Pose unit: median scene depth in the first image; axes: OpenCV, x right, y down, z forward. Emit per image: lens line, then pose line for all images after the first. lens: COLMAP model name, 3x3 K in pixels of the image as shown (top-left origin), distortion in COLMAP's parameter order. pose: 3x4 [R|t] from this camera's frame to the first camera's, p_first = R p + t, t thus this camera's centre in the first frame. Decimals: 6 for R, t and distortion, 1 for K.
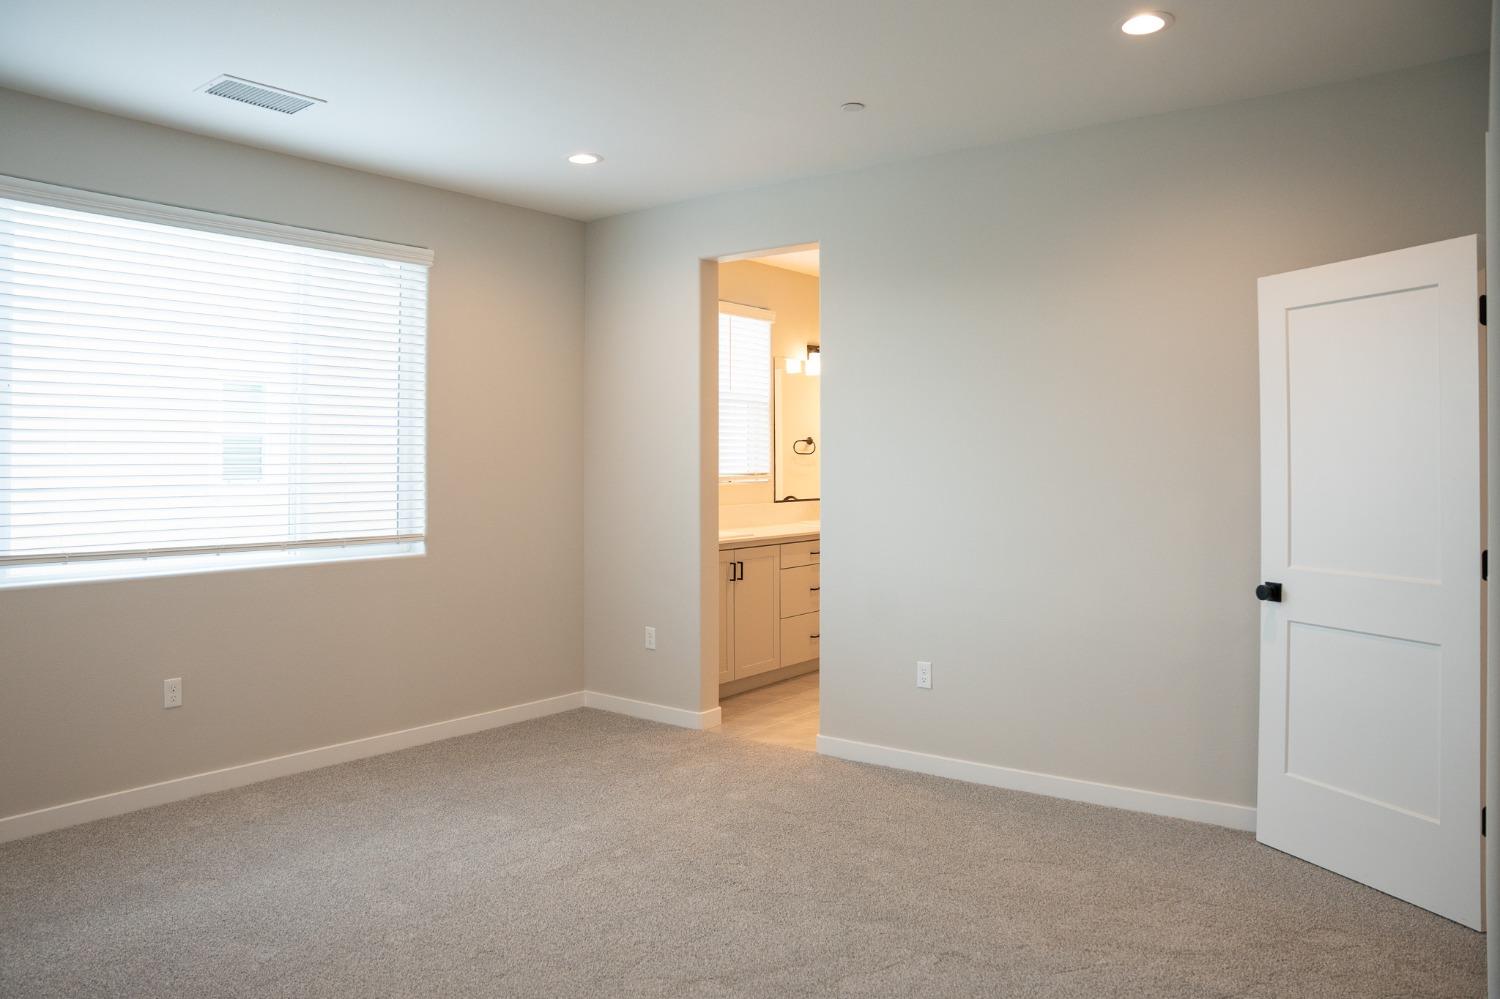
lens RADIAL K [[1062.0, 0, 699.2], [0, 1062.0, 499.7], [0, 0, 1]] dist [-0.191308, 0.114980]
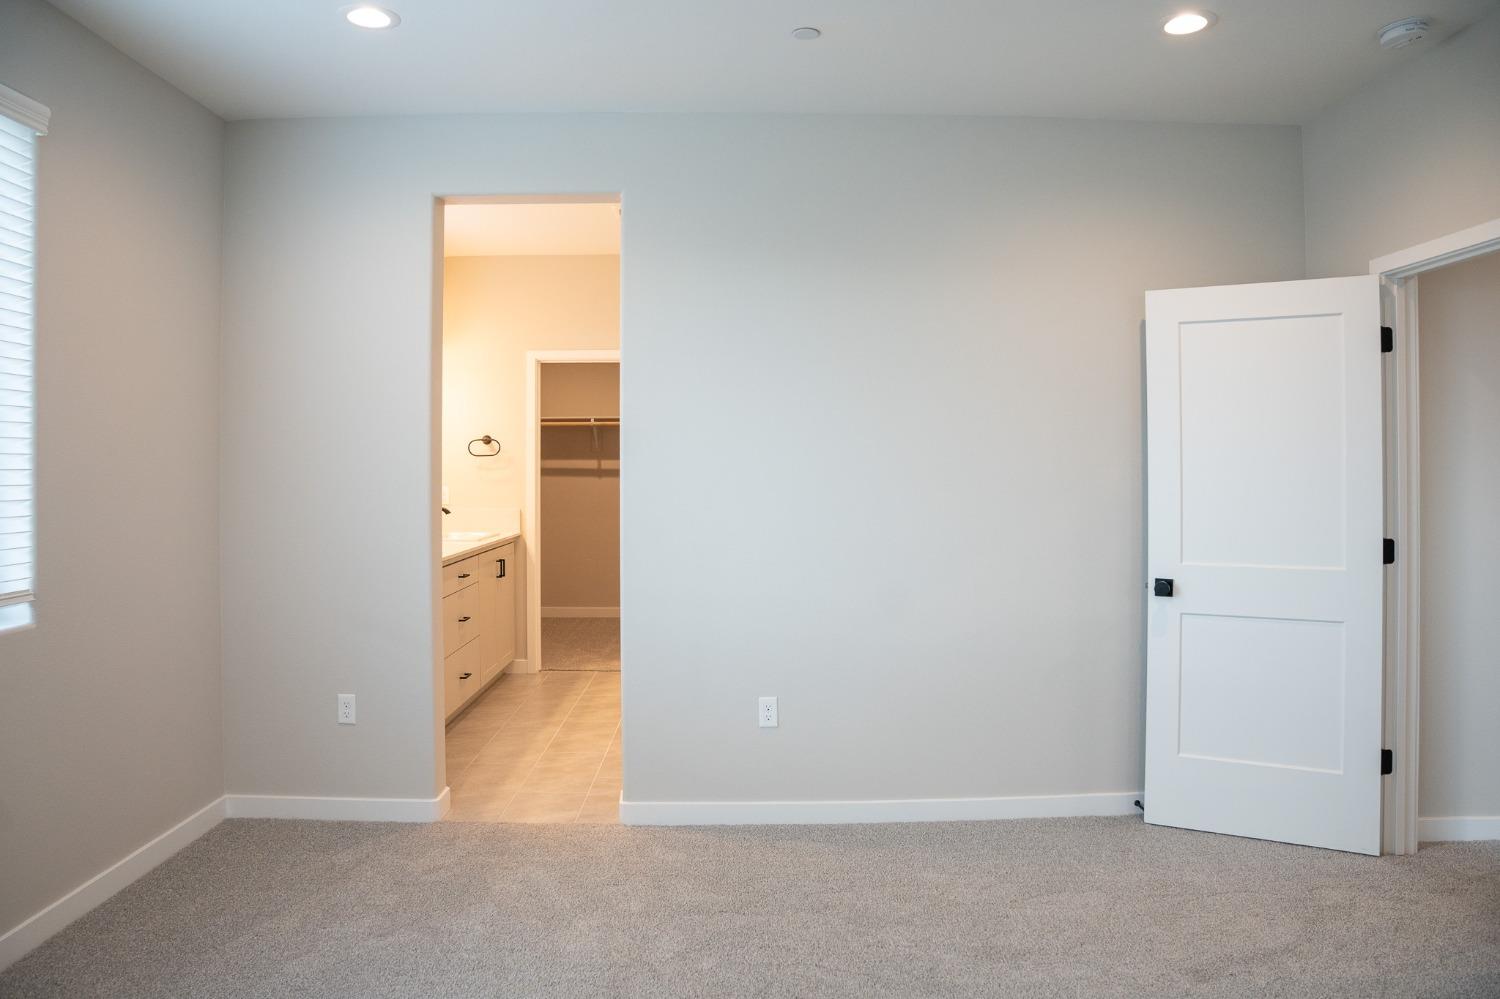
lens RADIAL K [[1044.6, 0, 750.0], [0, 1044.6, 499.5], [0, 0, 1]] dist [-0.184031, 0.130086]
pose [[0.761462, -0.021826, 0.647842, -0.391630], [0.022920, 0.999715, 0.006741, -0.016037], [-0.647804, 0.009715, 0.761745, 0.400215]]
